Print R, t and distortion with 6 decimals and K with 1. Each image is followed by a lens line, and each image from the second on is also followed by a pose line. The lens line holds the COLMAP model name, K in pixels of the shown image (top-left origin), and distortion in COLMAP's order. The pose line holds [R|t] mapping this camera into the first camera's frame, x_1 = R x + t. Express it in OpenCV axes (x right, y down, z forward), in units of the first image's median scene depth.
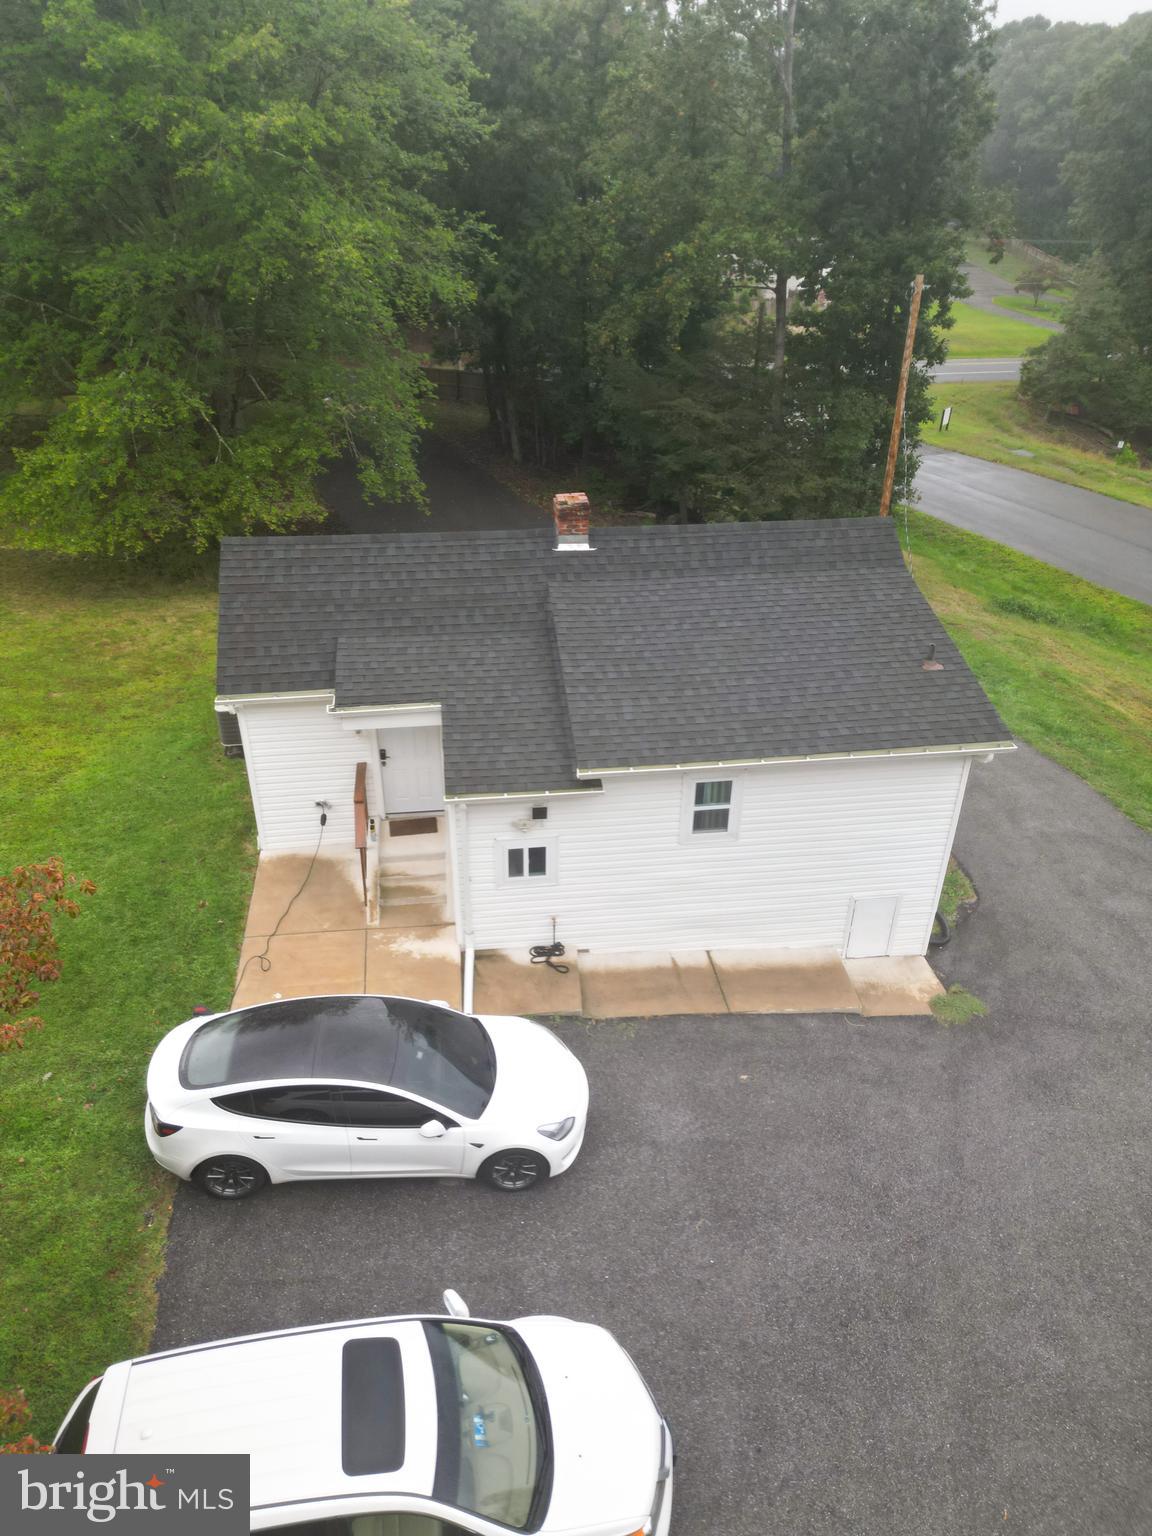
lens RADIAL K [[1081.6, 0, 578.8], [0, 1081.6, 770.1], [0, 0, 1]] dist [0.029495, -0.002240]
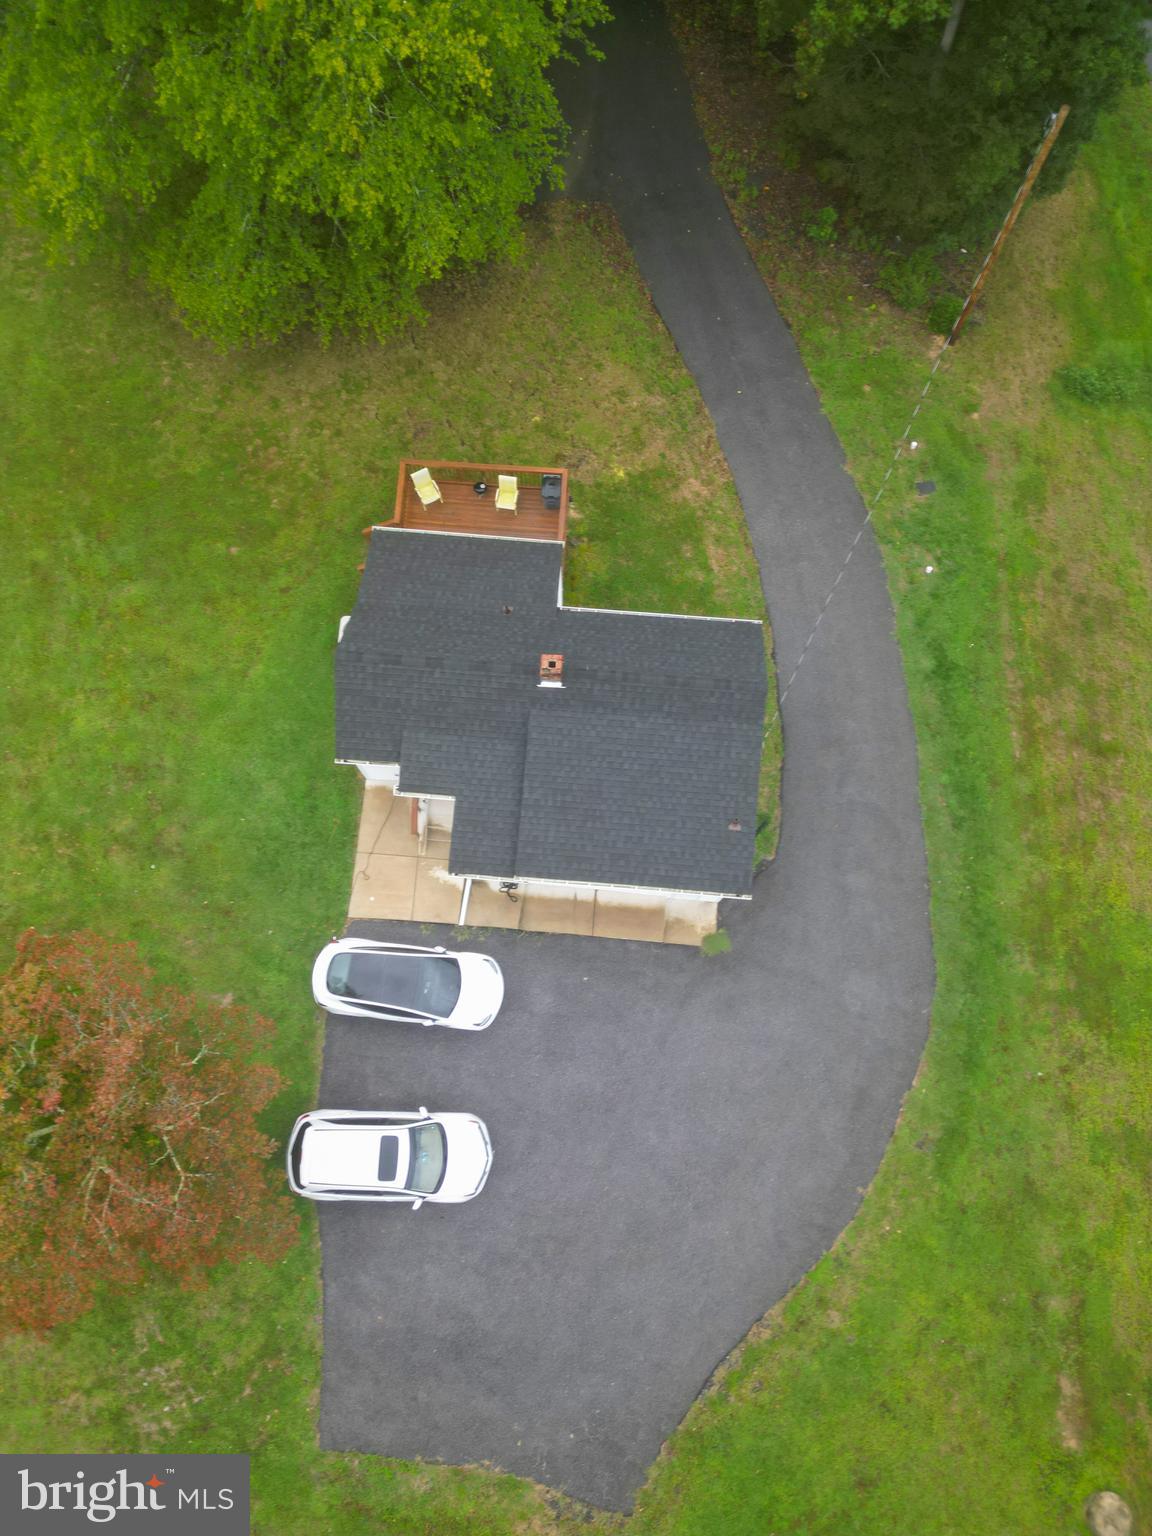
lens RADIAL K [[1091.3, 0, 576.0], [0, 1091.3, 768.0], [0, 0, 1]] dist [0.090363, -0.000759]
pose [[0.976949, 0.201427, -0.070697, 0.190763], [-0.096740, 0.712960, 0.694499, -1.400787], [0.190295, -0.671651, 0.716012, -0.238142]]
